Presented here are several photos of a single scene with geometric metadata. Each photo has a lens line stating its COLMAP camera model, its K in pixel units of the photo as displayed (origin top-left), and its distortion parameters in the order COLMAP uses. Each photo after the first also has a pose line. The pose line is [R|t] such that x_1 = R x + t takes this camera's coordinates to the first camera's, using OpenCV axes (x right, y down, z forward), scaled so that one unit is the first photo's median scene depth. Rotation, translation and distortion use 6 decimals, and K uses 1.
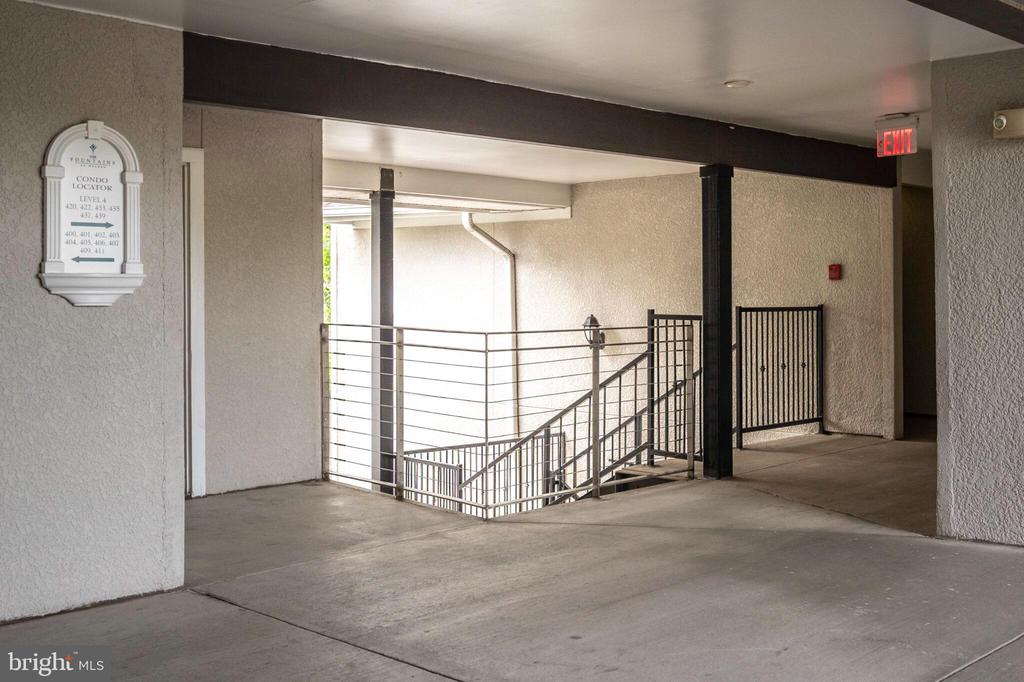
lens RADIAL K [[1045.3, 0, 512.0], [0, 1045.3, 341.0], [0, 0, 1]] dist [-0.006703, 0.001073]
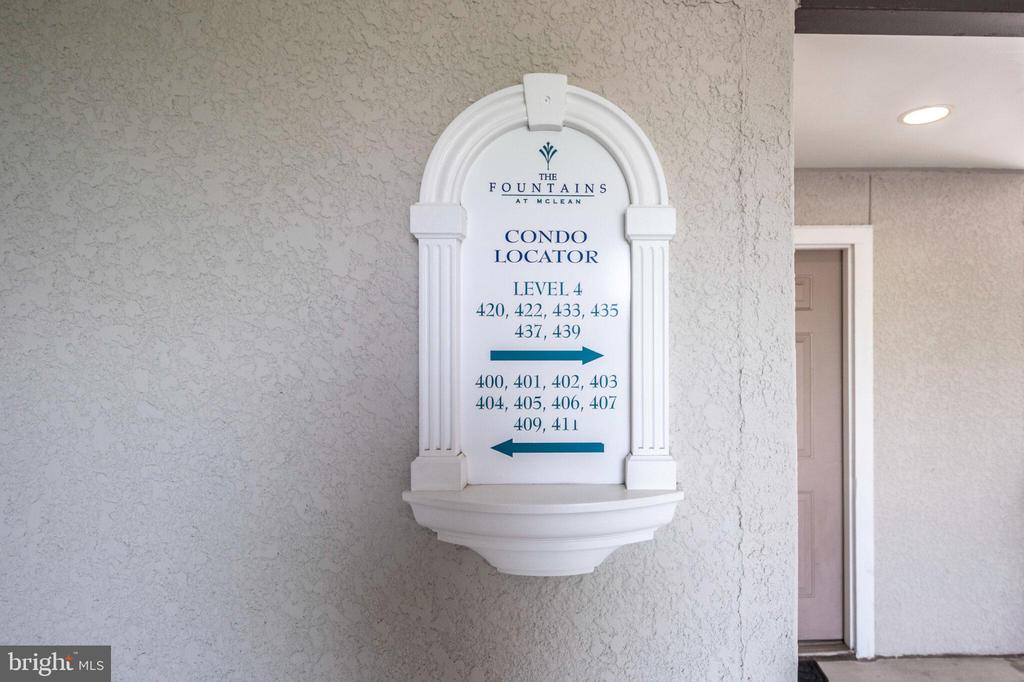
lens RADIAL K [[850.7, 0, 512.0], [0, 850.7, 341.0], [0, 0, 1]] dist [0.000710, -0.003090]
pose [[0.770237, -0.019853, -0.637448, -0.097026], [-0.032284, 0.997020, -0.070061, -0.042621], [0.636940, 0.074543, 0.767301, 0.340135]]
